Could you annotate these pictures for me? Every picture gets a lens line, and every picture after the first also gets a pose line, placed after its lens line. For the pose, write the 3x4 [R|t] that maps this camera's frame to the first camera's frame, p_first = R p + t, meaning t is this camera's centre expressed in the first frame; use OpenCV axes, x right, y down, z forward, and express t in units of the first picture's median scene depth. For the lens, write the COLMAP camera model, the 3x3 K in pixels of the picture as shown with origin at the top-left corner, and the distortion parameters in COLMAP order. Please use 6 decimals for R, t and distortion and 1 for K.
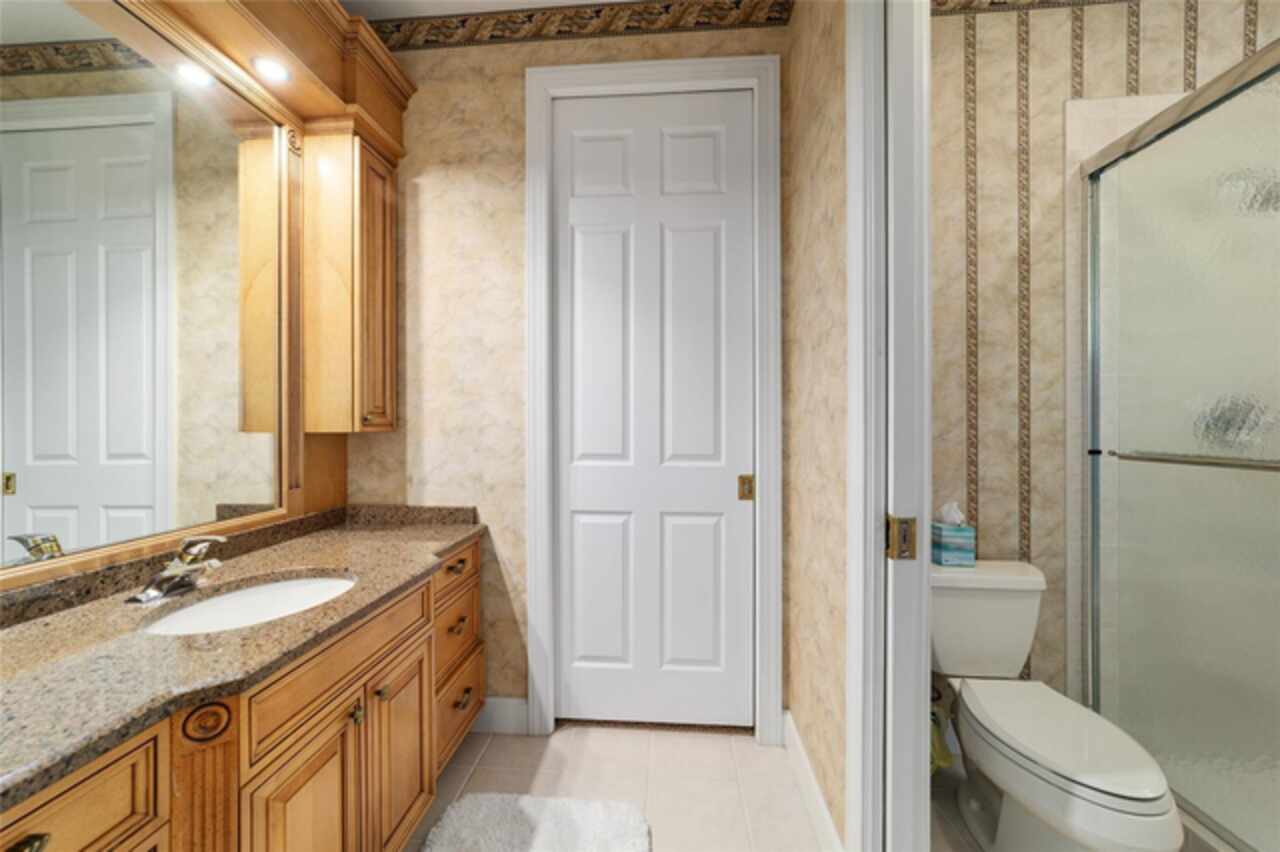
lens RADIAL K [[490.1, 0, 634.5], [0, 490.1, 418.3], [0, 0, 1]] dist [-0.010177, 0.004087]
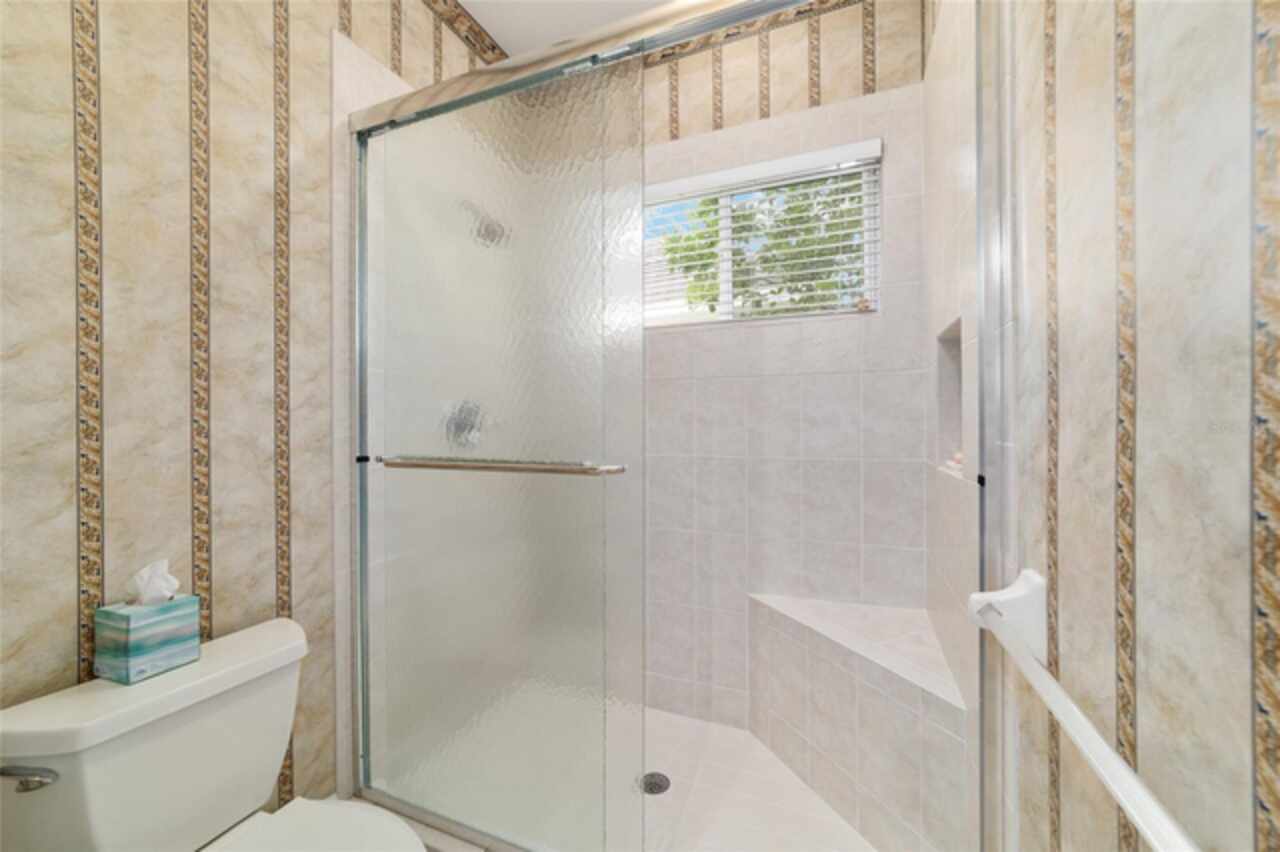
lens RADIAL K [[490.1, 0, 640.2], [0, 490.1, 424.5], [0, 0, 1]] dist [-0.010177, 0.004087]
pose [[0.293312, 0.002591, 0.956013, 0.259663], [0.005395, 0.999976, -0.004366, 0.014160], [-0.956002, 0.006439, 0.293291, 0.274792]]
